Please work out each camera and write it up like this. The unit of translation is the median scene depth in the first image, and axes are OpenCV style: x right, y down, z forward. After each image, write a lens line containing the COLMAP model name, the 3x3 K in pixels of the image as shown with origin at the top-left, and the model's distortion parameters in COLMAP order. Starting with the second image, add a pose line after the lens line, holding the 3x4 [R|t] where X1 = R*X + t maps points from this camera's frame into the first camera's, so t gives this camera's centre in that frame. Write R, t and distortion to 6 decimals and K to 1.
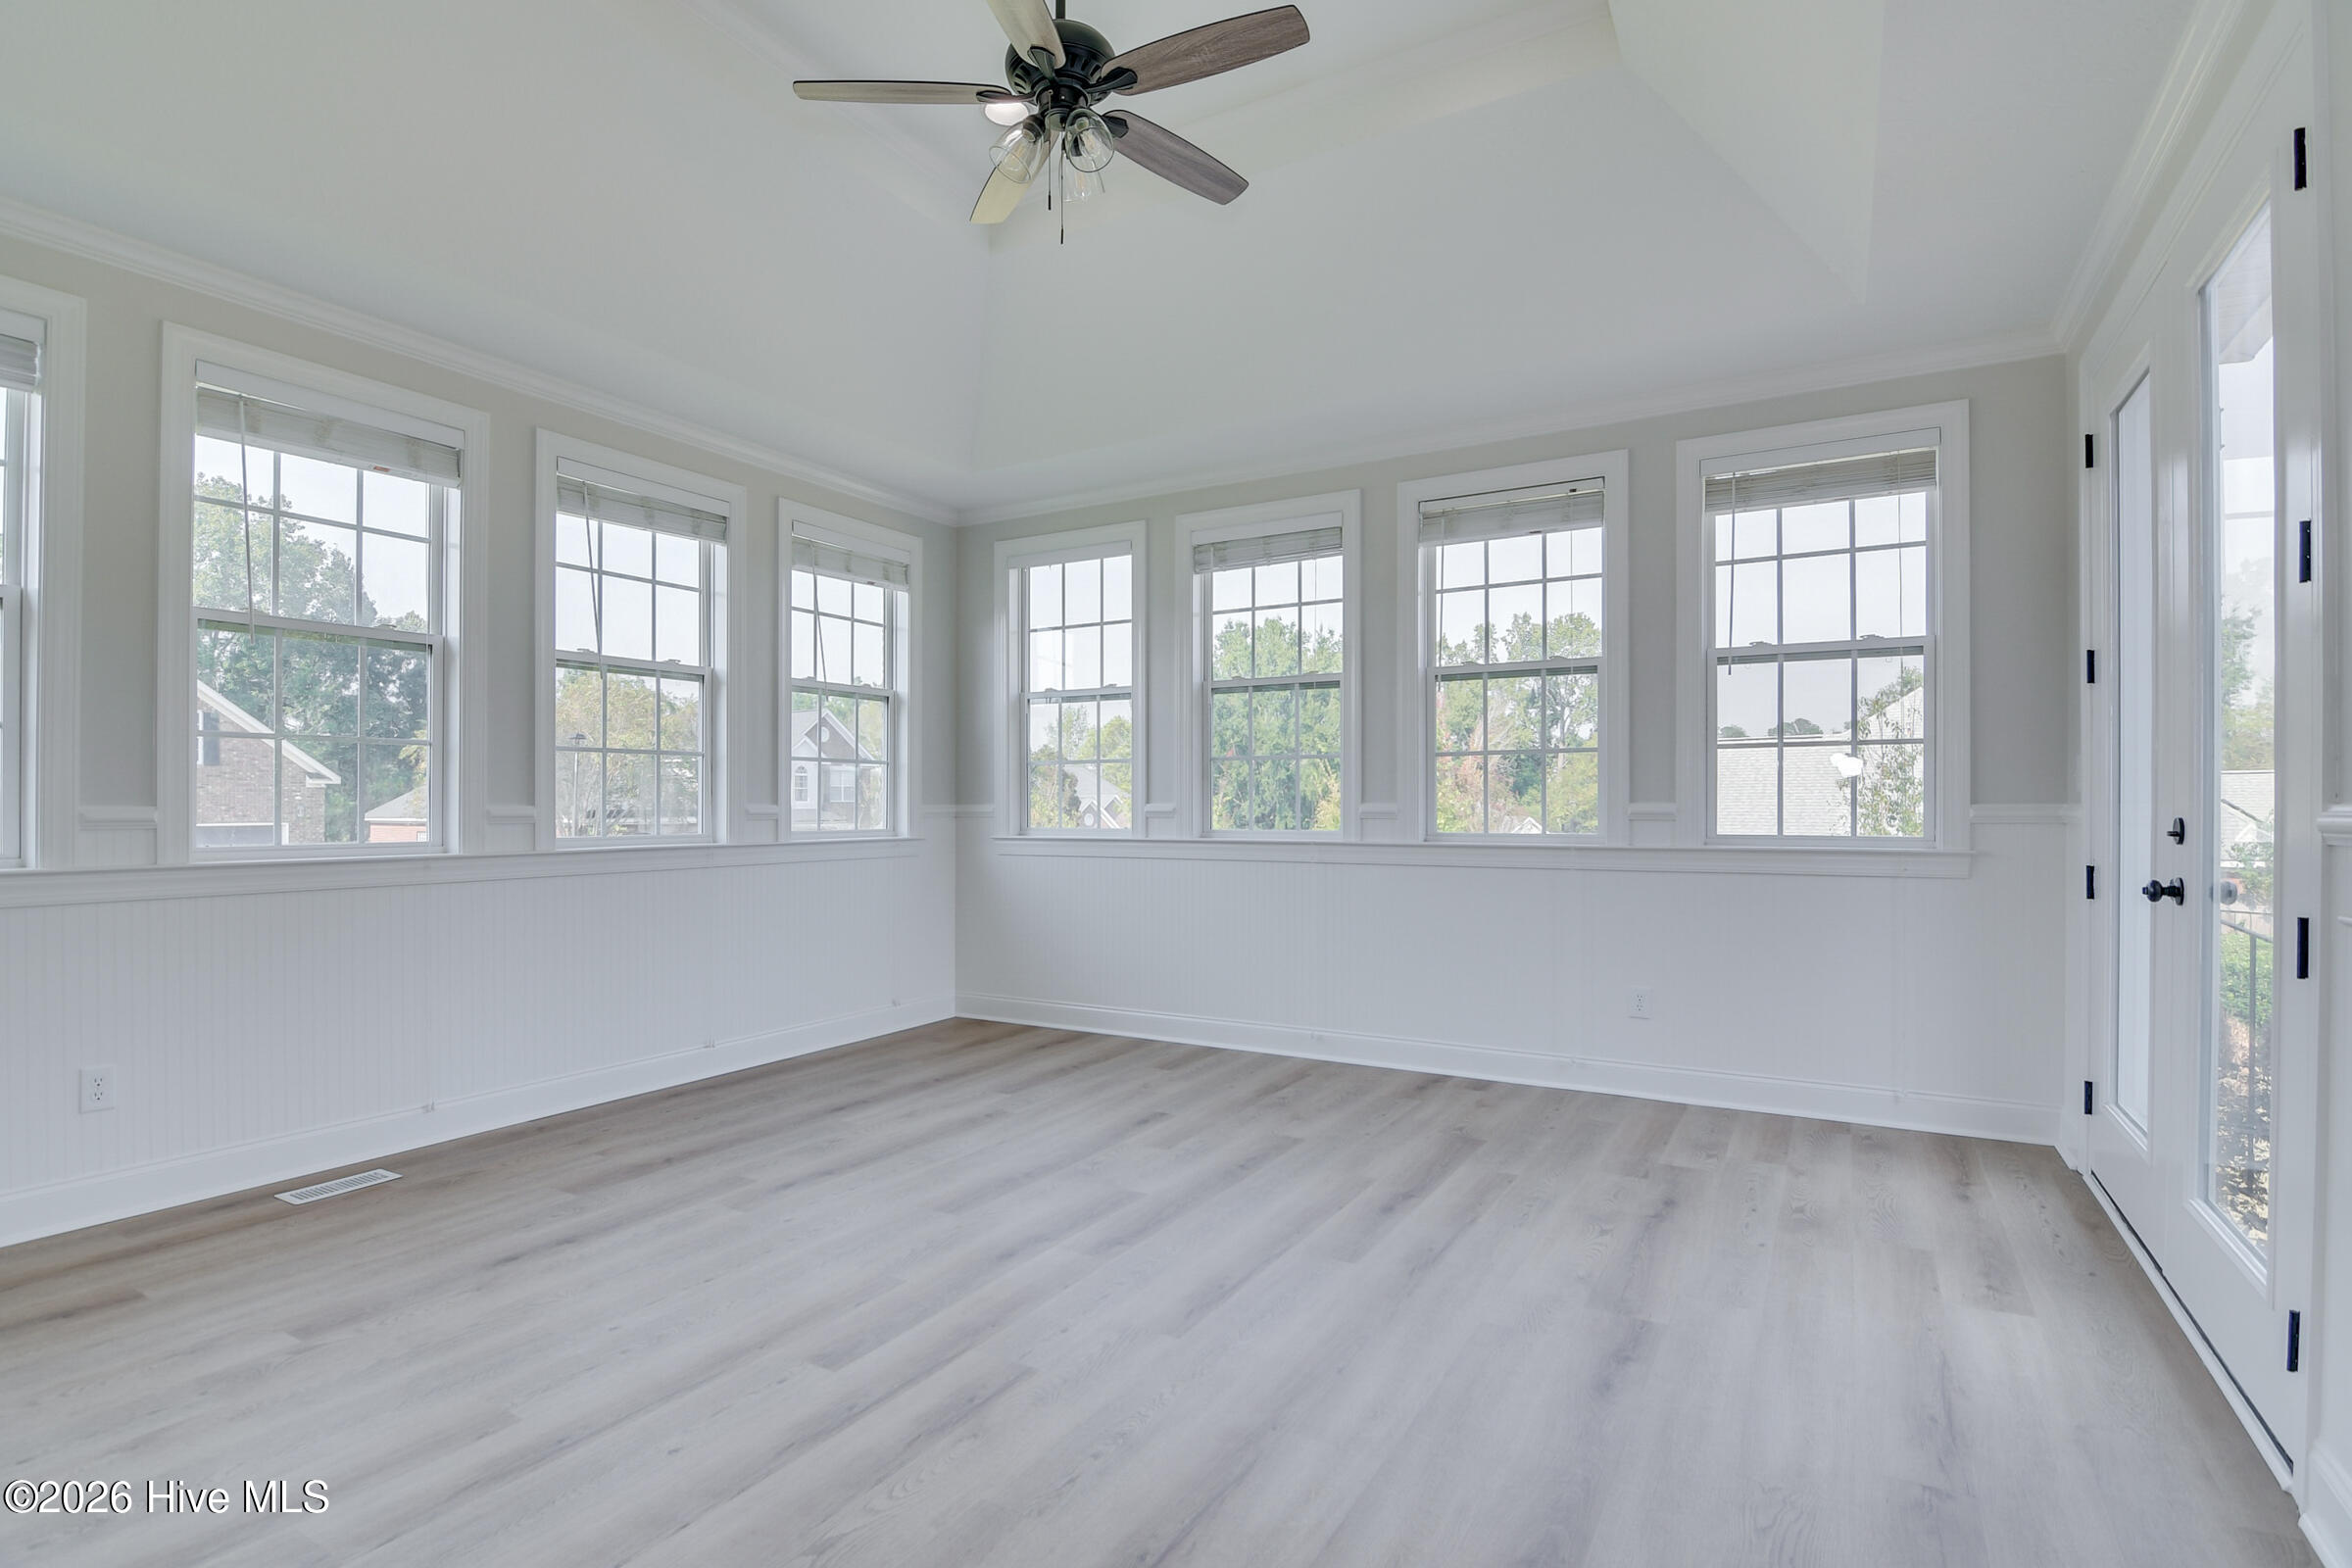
lens RADIAL K [[1140.5, 0, 1174.8], [0, 1140.5, 793.4], [0, 0, 1]] dist [-0.008910, -0.009336]
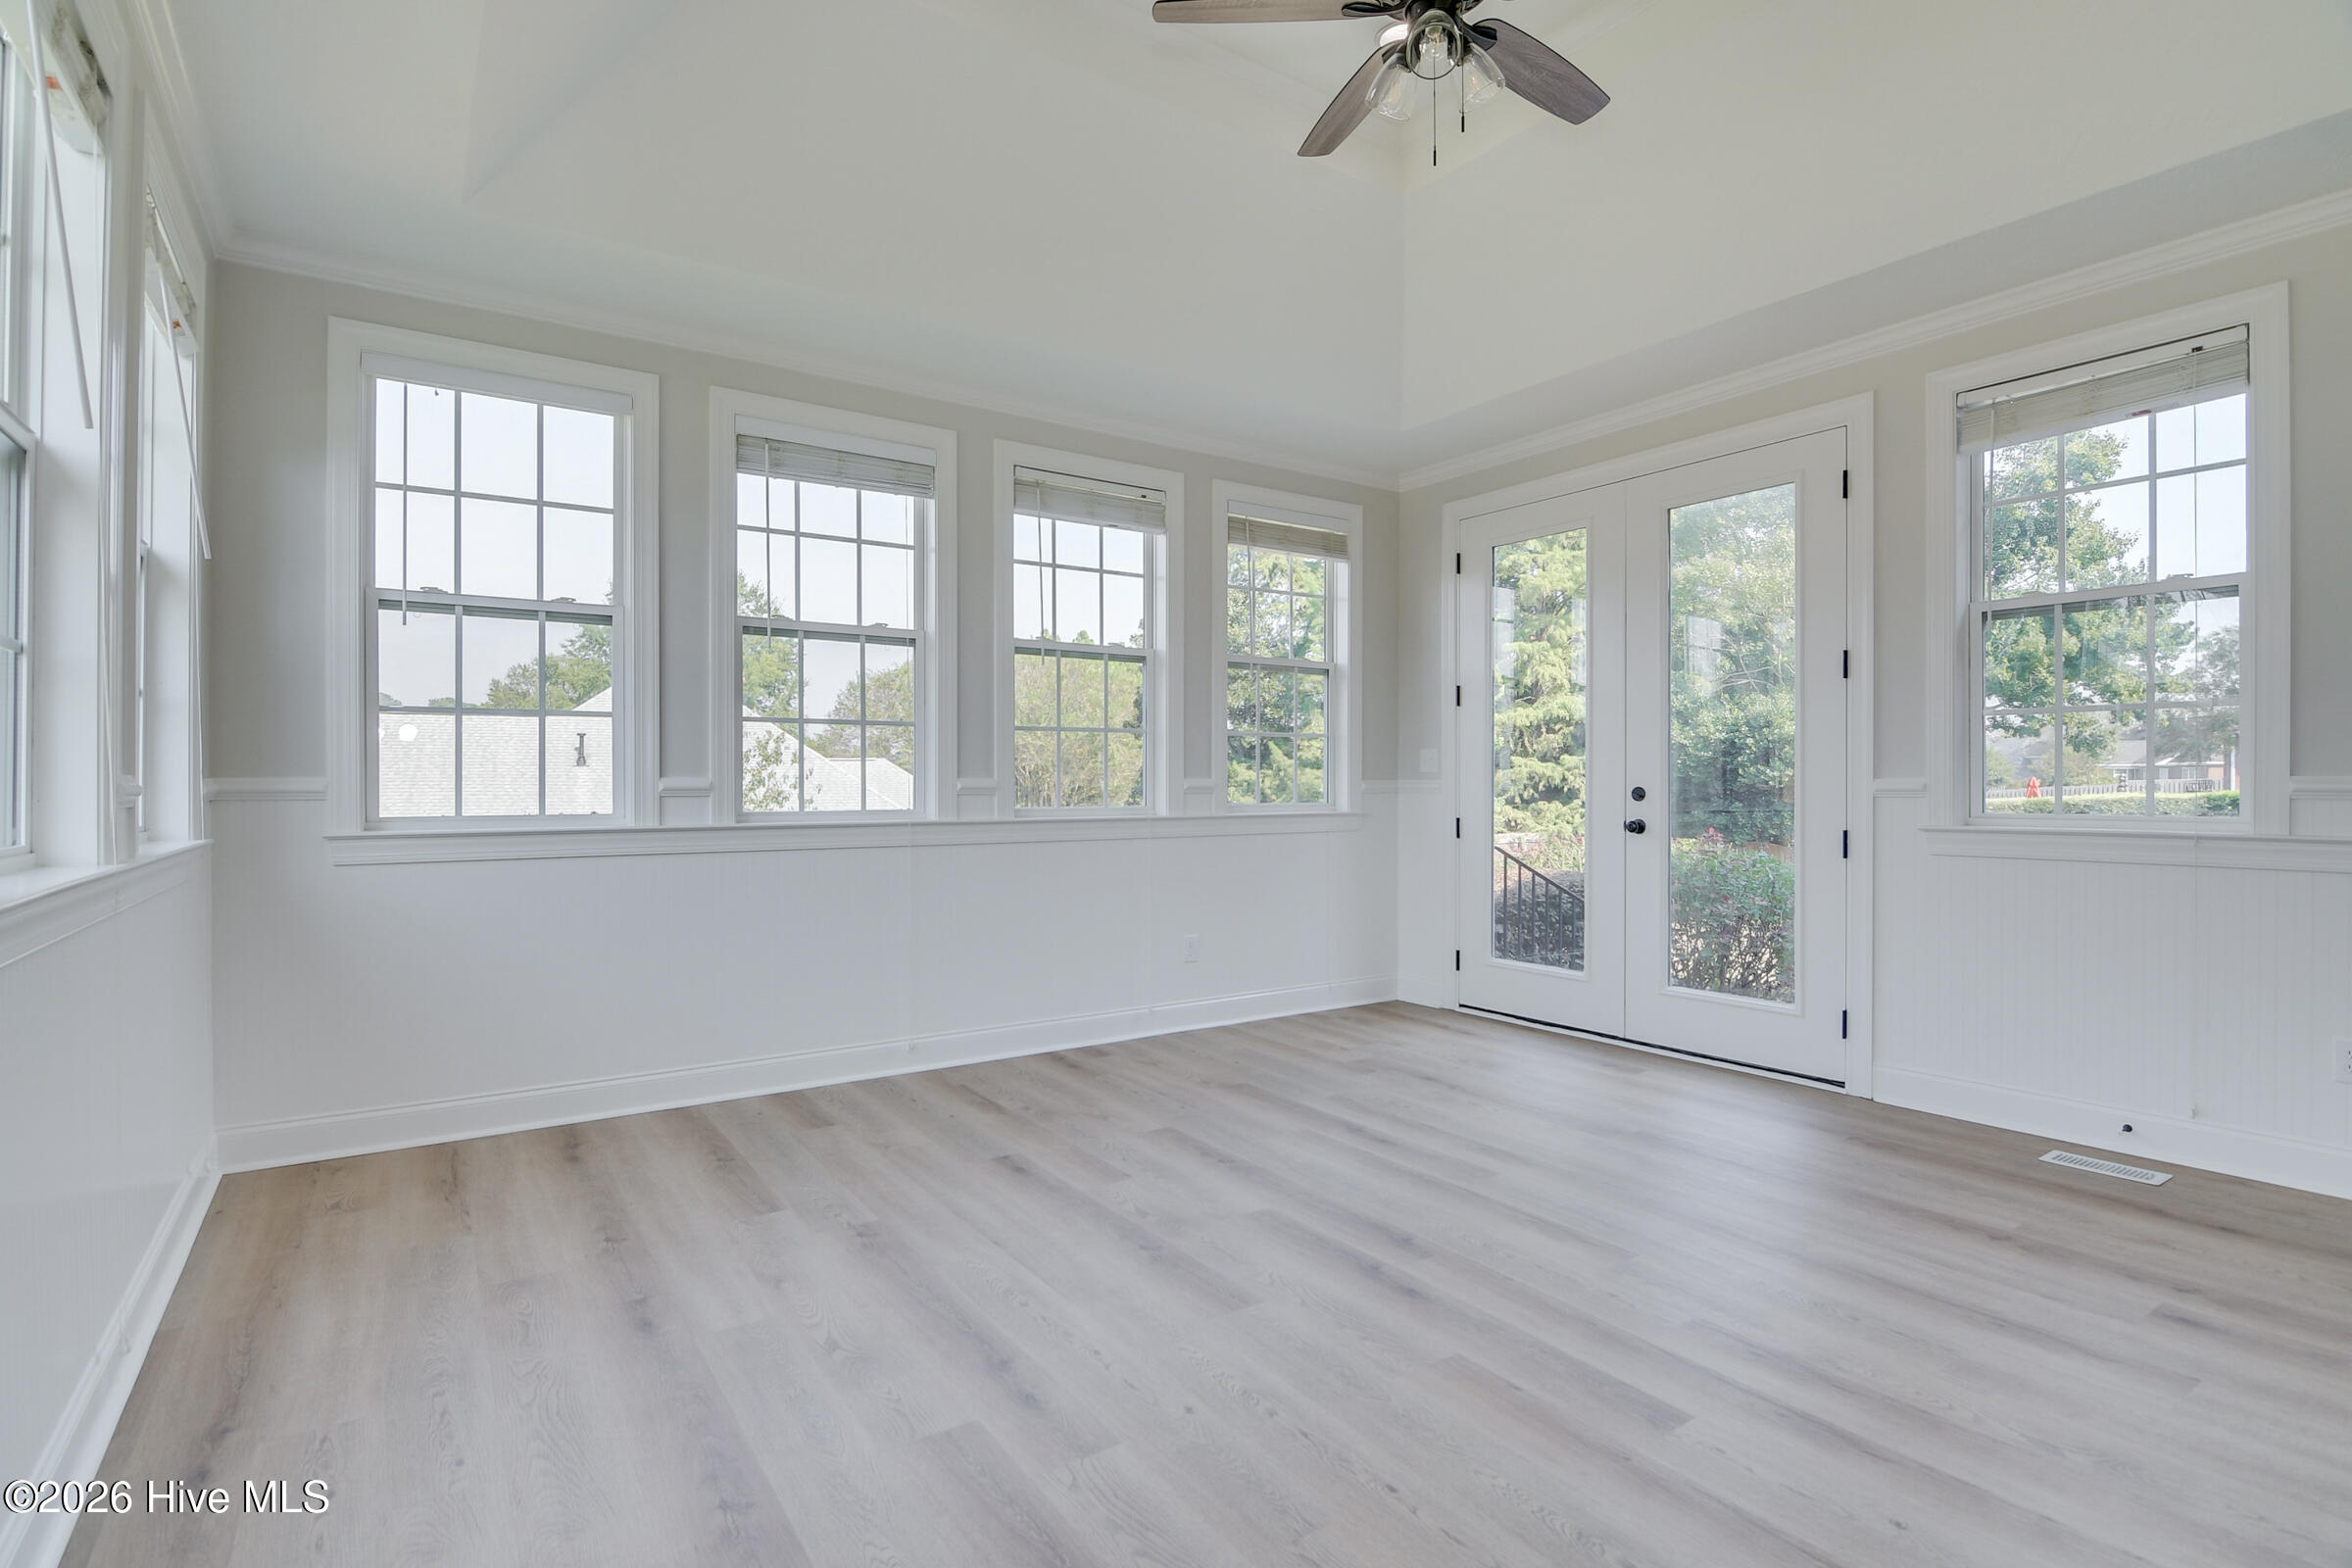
lens RADIAL K [[1140.5, 0, 1164.5], [0, 1140.5, 779.5], [0, 0, 1]] dist [-0.008910, -0.009336]
pose [[0.431983, 0.004013, 0.901873, -0.726727], [-0.008832, 0.999961, -0.000219, 0.010623], [-0.901838, -0.007870, 0.432002, 0.570013]]
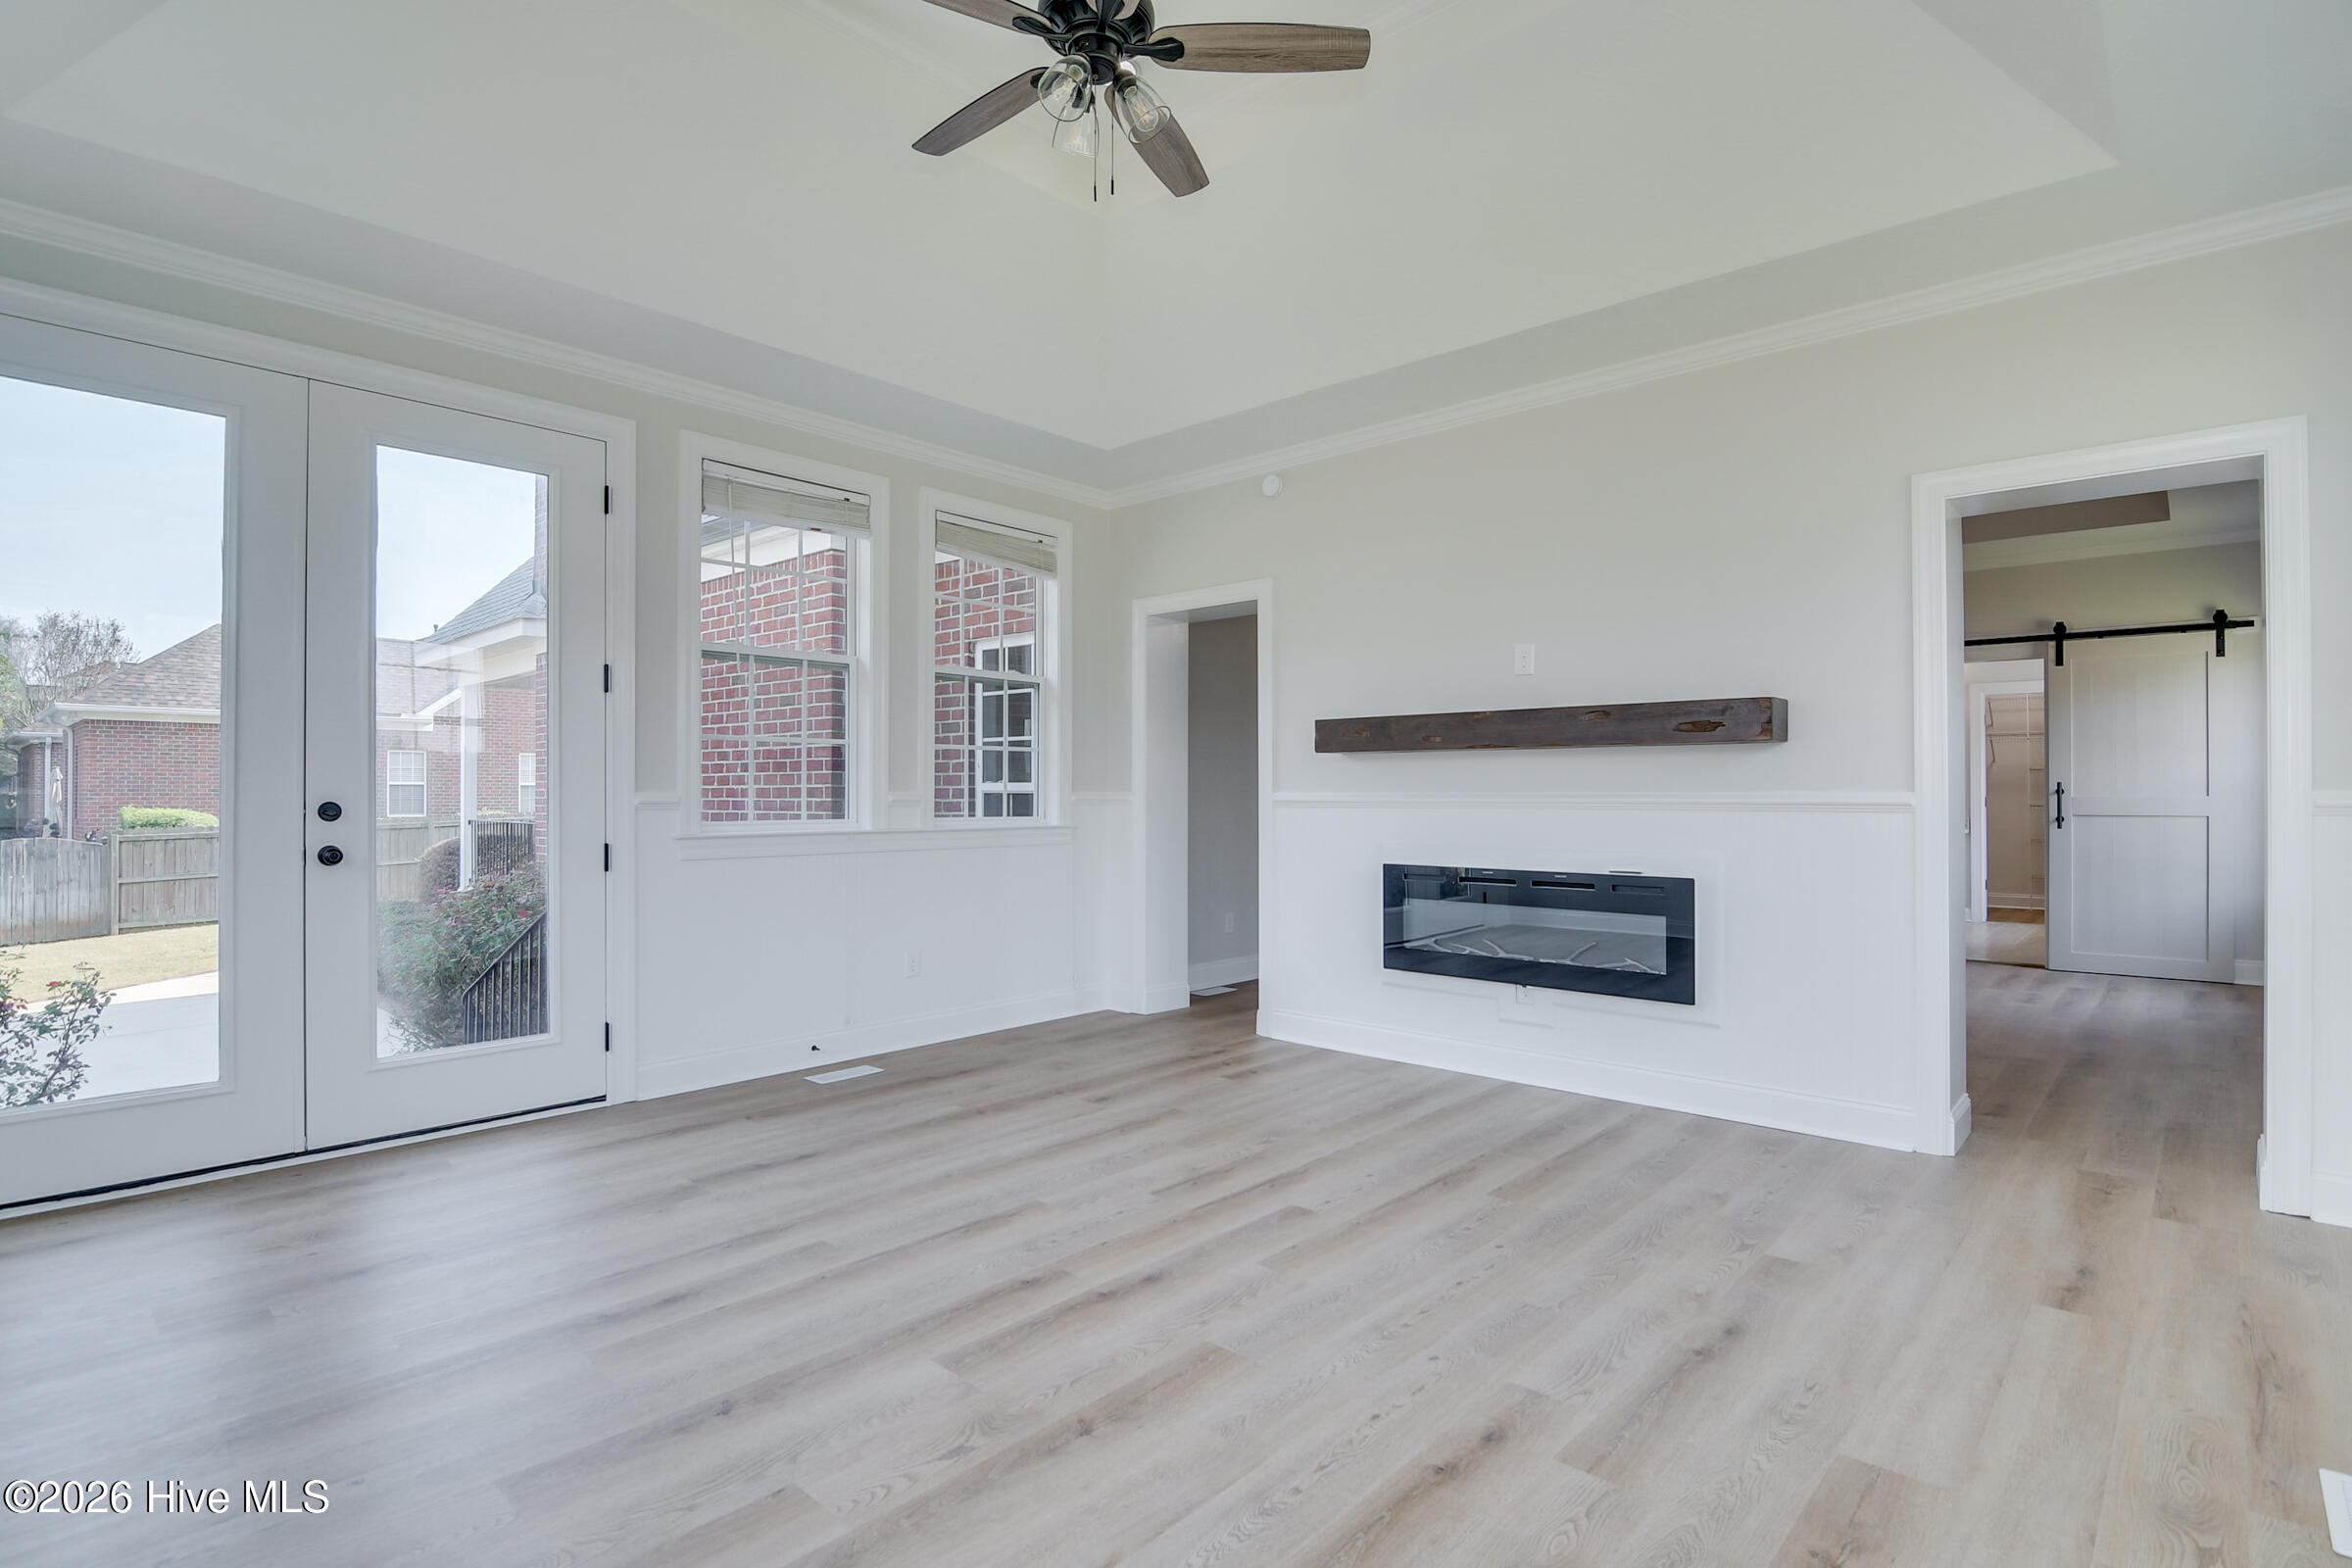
lens RADIAL K [[1140.5, 0, 1177.4], [0, 1140.5, 787.8], [0, 0, 1]] dist [-0.008910, -0.009336]
pose [[-0.978512, 0.002980, 0.206167, -0.256780], [-0.000244, 0.999878, -0.015608, 0.016272], [-0.206188, -0.015323, -0.978392, 1.360968]]
